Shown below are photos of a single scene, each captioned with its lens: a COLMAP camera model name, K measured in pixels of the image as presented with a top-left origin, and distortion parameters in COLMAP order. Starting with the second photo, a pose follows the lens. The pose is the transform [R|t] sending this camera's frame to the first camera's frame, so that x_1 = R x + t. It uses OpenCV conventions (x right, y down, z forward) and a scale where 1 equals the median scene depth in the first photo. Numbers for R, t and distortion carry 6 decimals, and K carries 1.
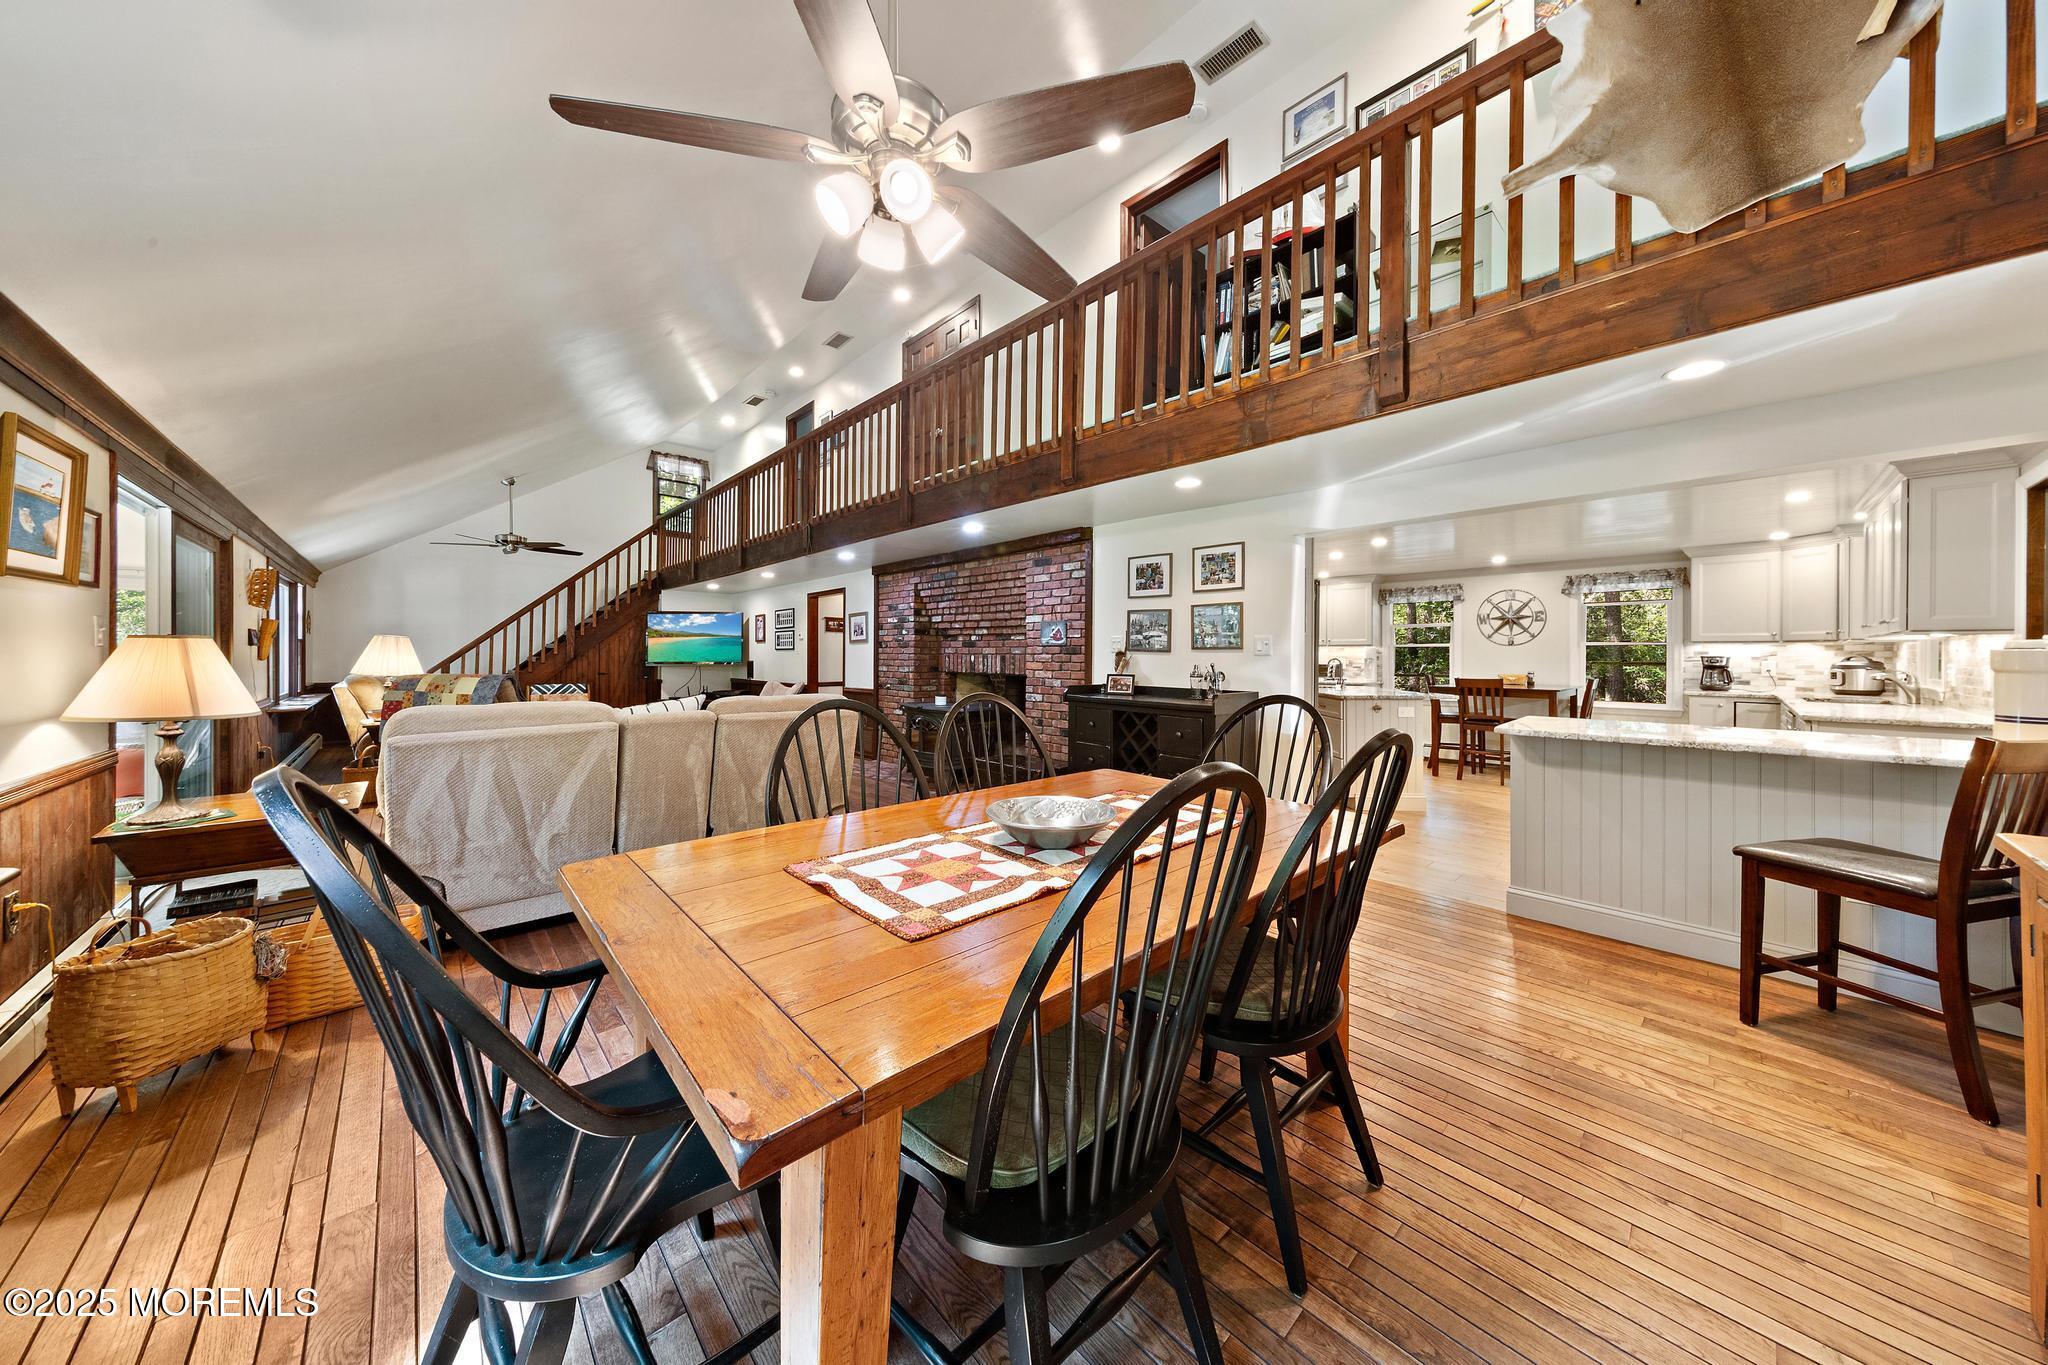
lens RADIAL K [[659.5, 0, 1035.8], [0, 659.5, 659.8], [0, 0, 1]] dist [0.001641, 0.000033]
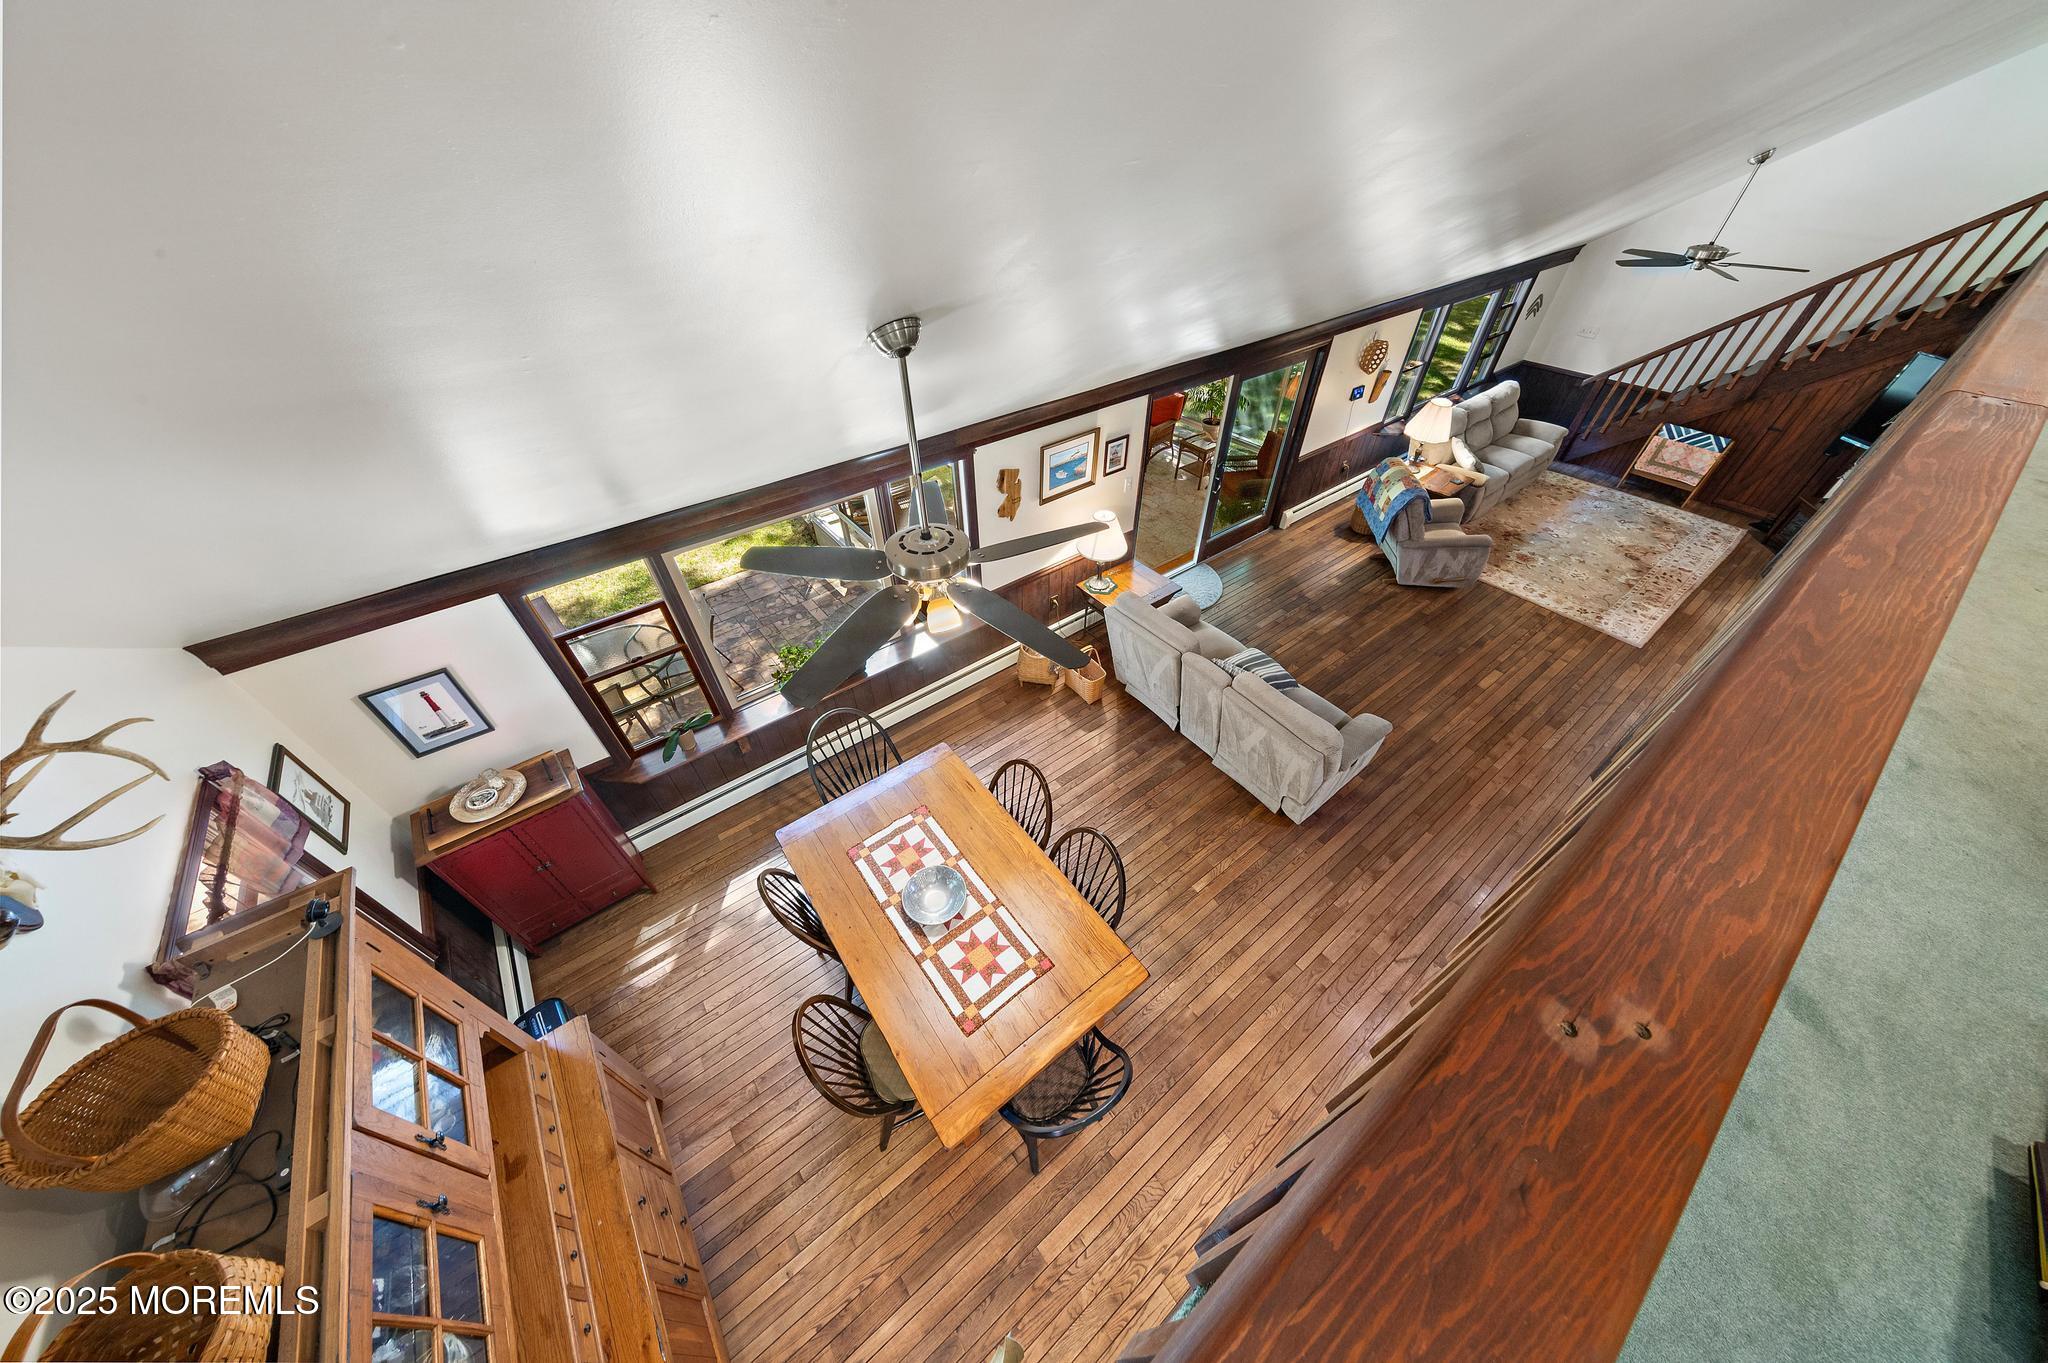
lens RADIAL K [[634.4, 0, 1018.8], [0, 634.4, 688.5], [0, 0, 1]] dist [-0.000201, 0.000095]
pose [[-0.106374, 0.674900, -0.730202, 0.263311], [0.005331, 0.734745, 0.678322, -0.423914], [0.994312, 0.068263, -0.081755, 0.374077]]
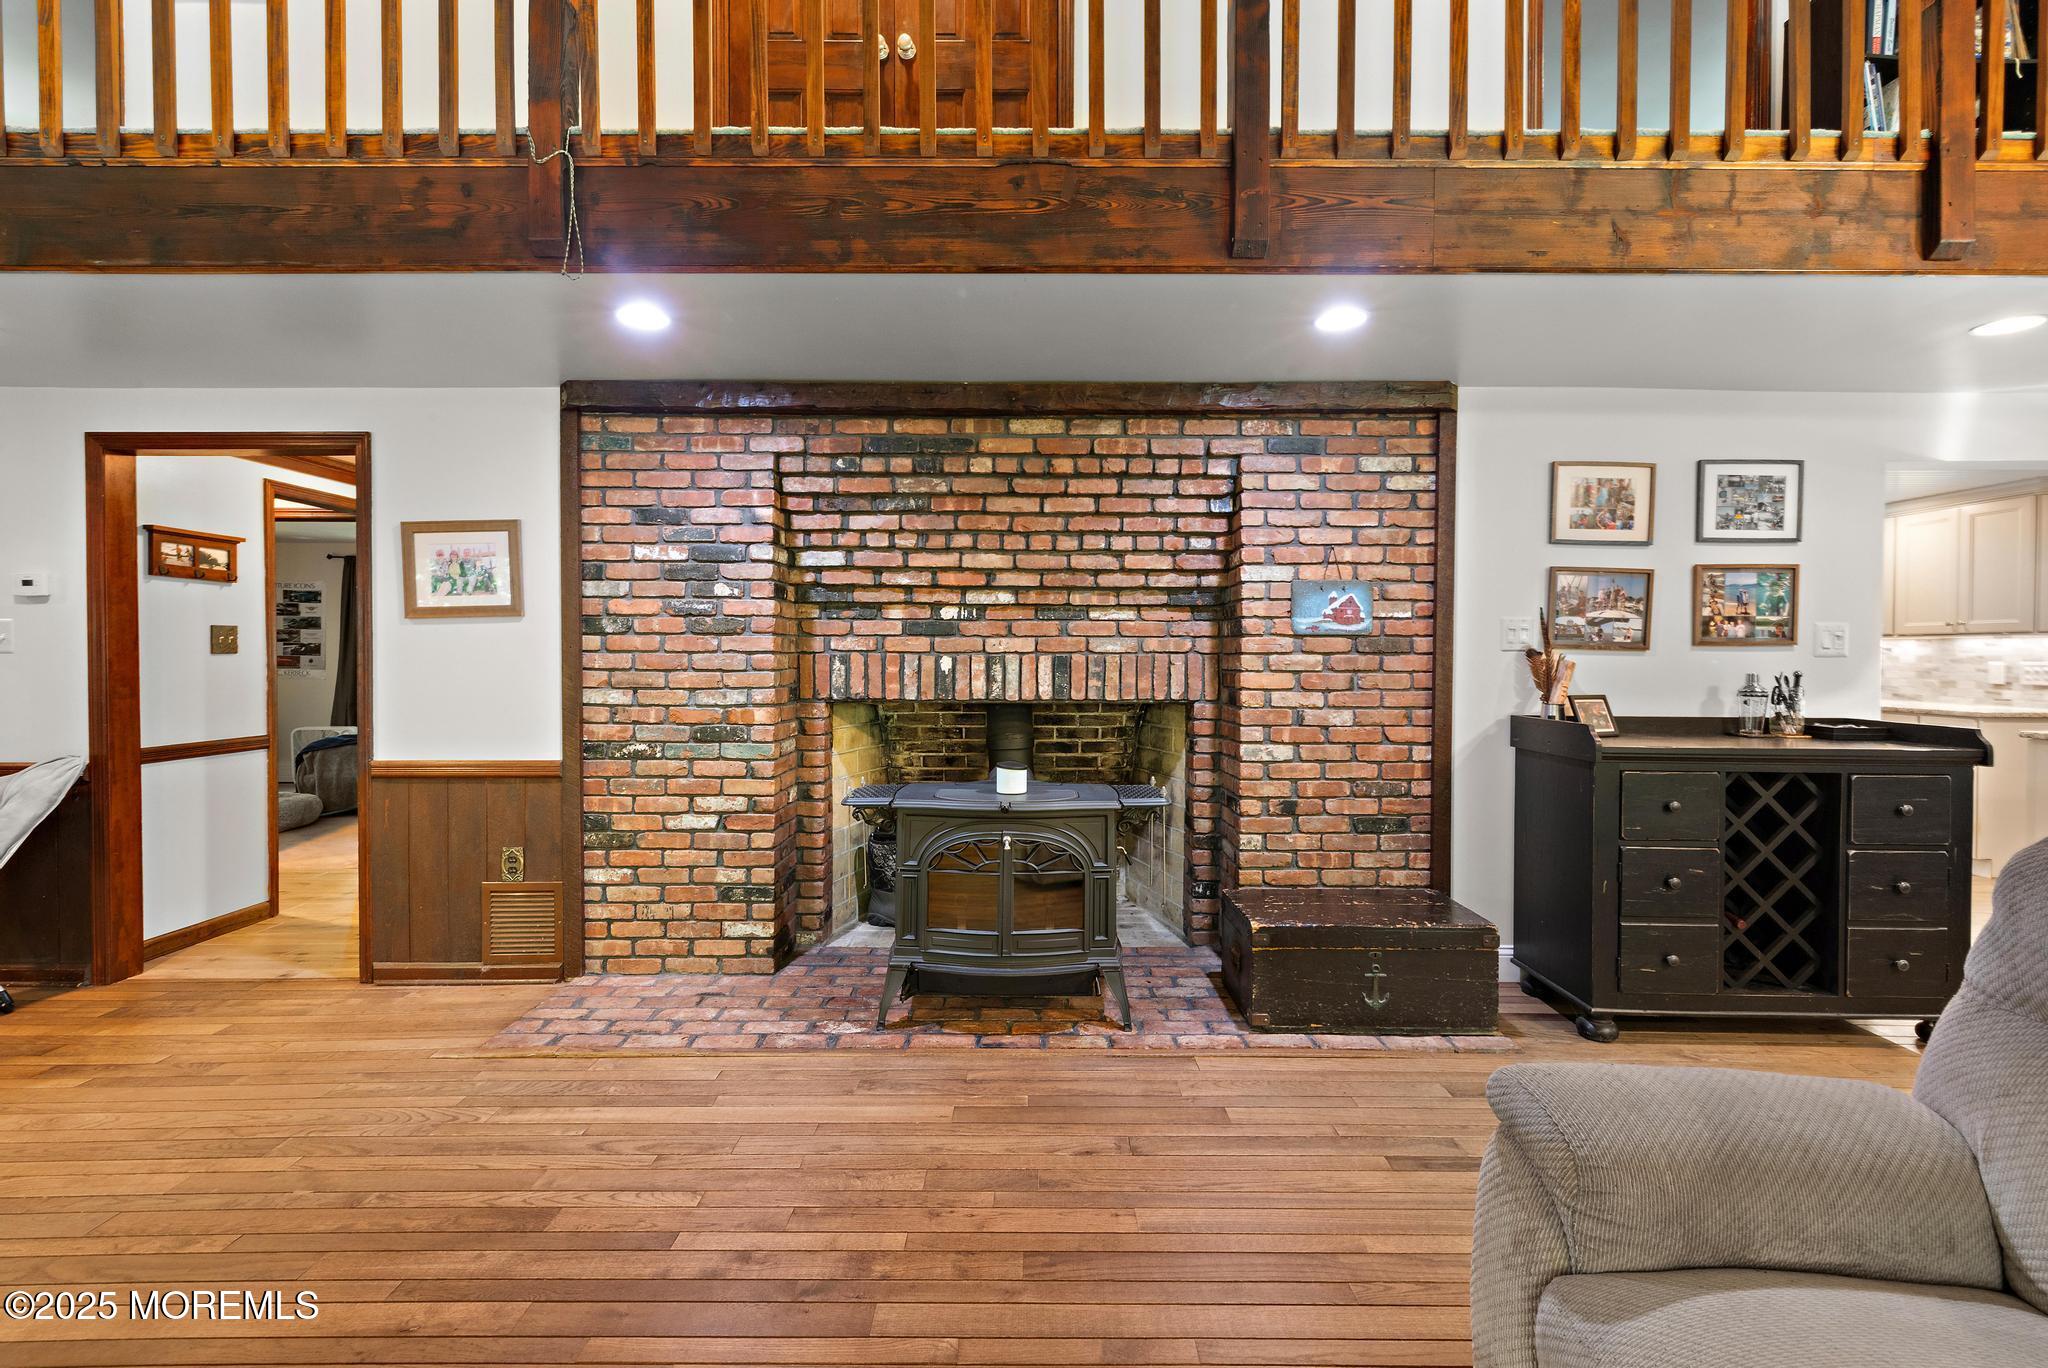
lens RADIAL K [[873.6, 0, 1028.1], [0, 873.6, 661.2], [0, 0, 1]] dist [0.007163, 0.000092]
pose [[0.685205, -0.010595, 0.728273, -0.506251], [0.005892, 0.999942, 0.009003, -0.009256], [-0.728327, -0.001878, 0.685228, 0.679445]]
